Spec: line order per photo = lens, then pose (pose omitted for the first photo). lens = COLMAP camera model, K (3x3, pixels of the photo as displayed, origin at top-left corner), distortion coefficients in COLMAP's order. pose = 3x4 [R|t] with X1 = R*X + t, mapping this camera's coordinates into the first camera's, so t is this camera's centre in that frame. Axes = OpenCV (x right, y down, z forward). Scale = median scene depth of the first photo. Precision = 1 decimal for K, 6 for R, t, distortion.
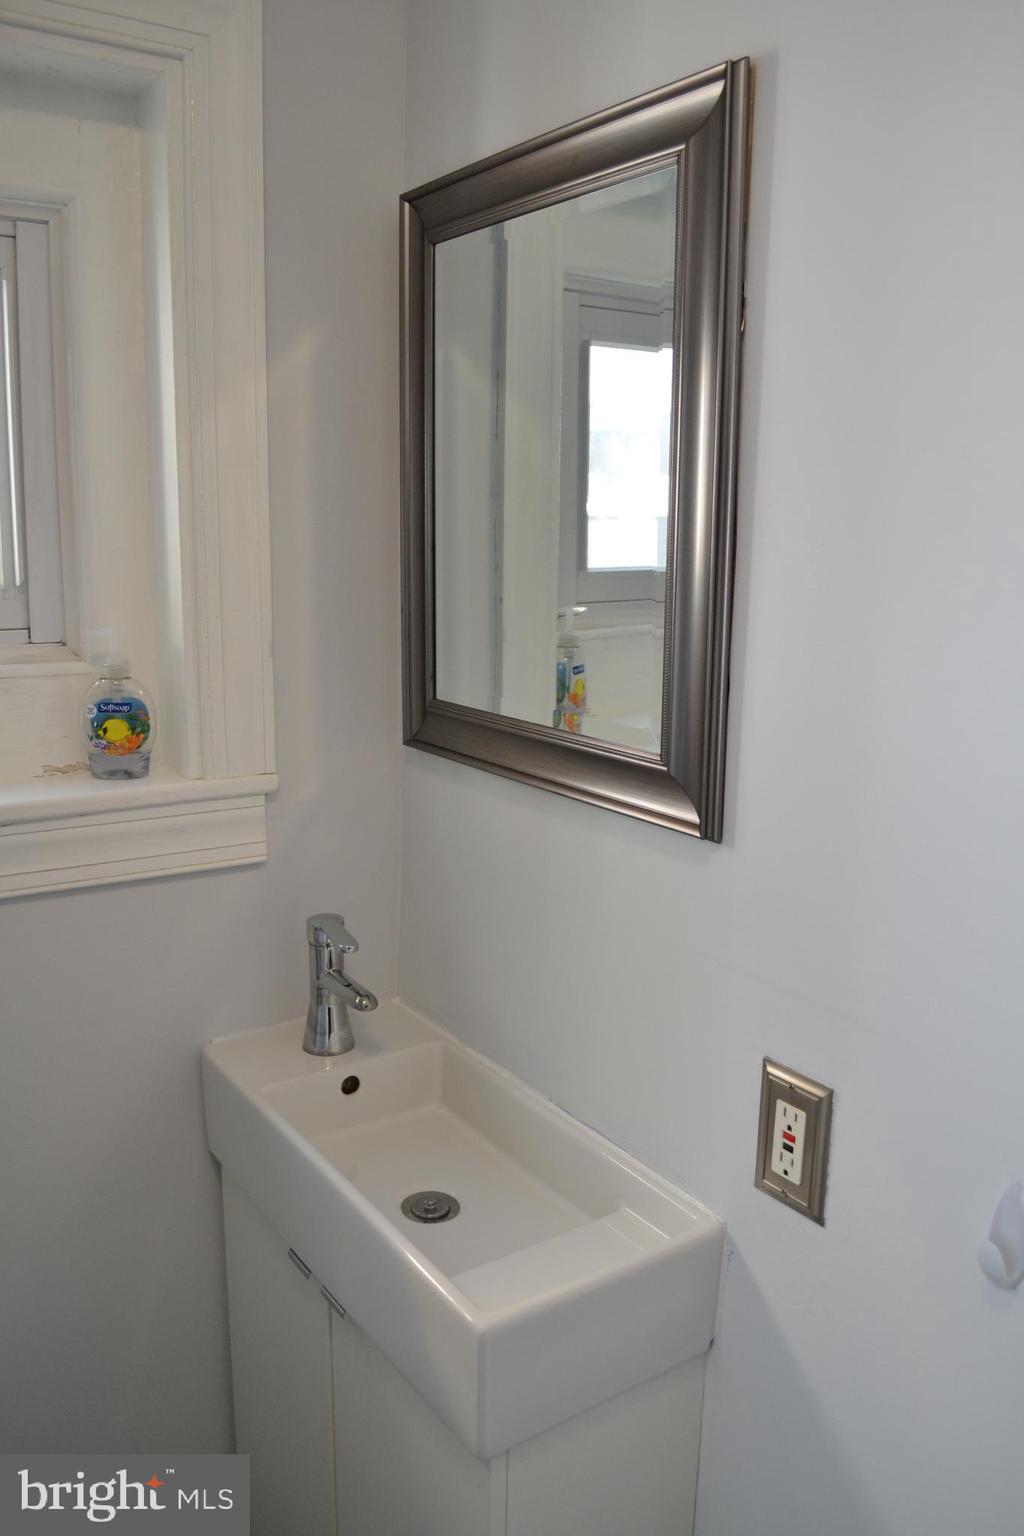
lens RADIAL K [[1236.8, 0, 511.9], [0, 1236.8, 778.4], [0, 0, 1]] dist [-0.076919, 0.004933]
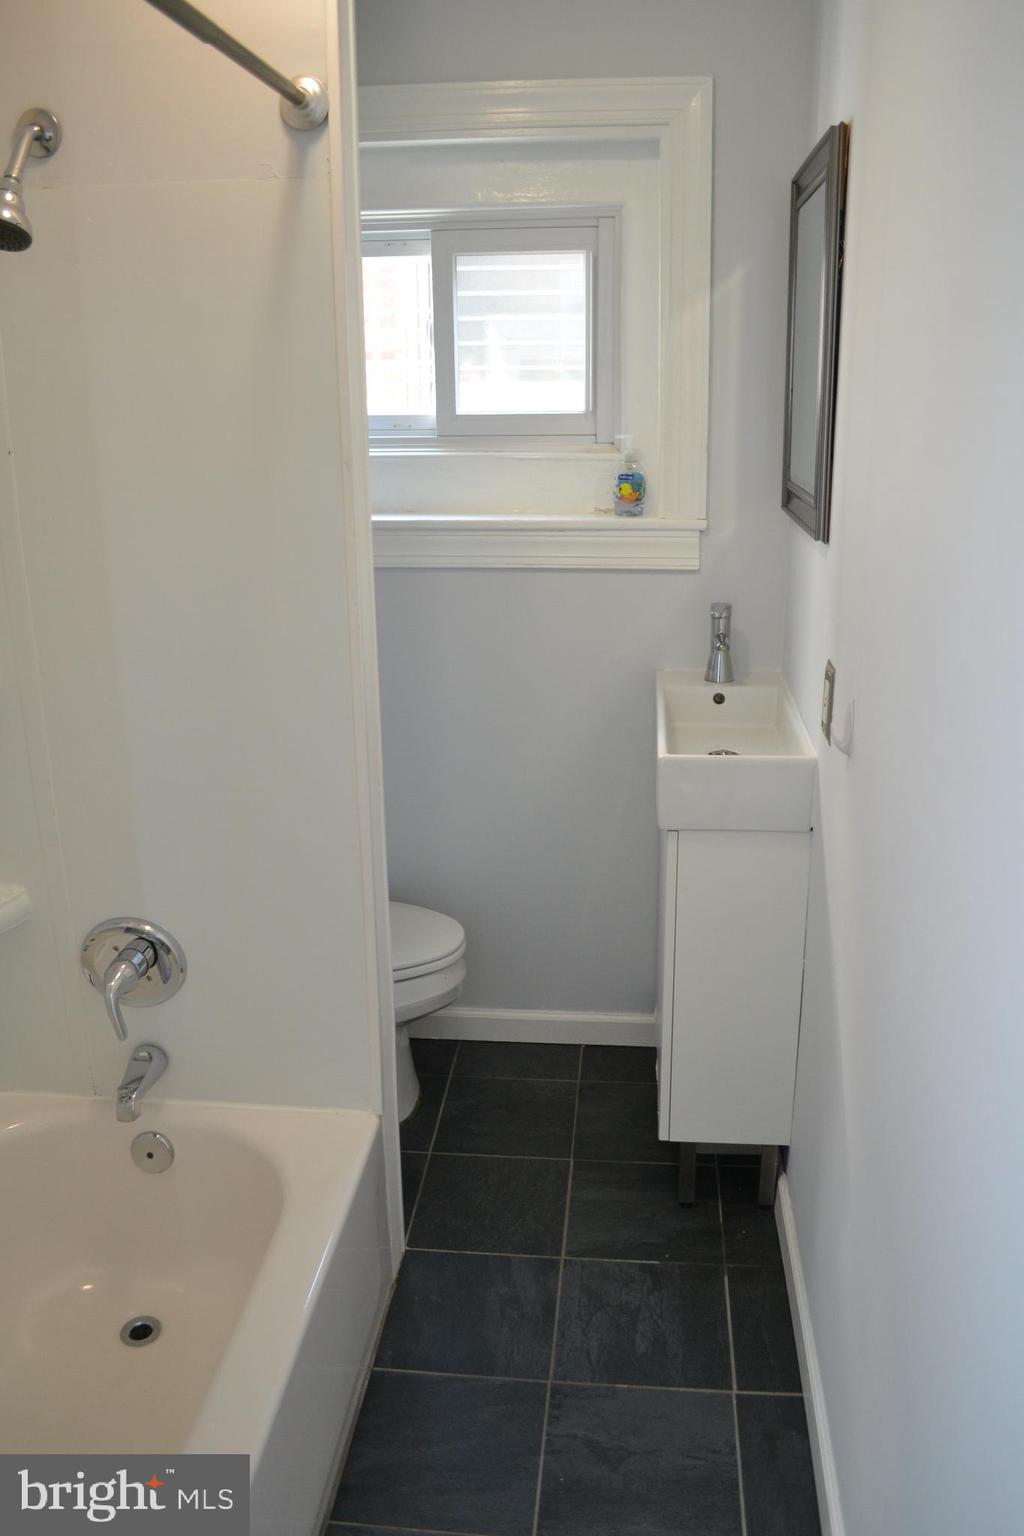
lens RADIAL K [[1236.8, 0, 512.1], [0, 1236.8, 768.5], [0, 0, 1]] dist [-0.076919, 0.004933]
pose [[0.758390, 0.172919, -0.628445, 0.809456], [-0.105142, 0.983995, 0.143868, 0.129013], [0.643265, -0.043033, 0.764434, -0.580160]]
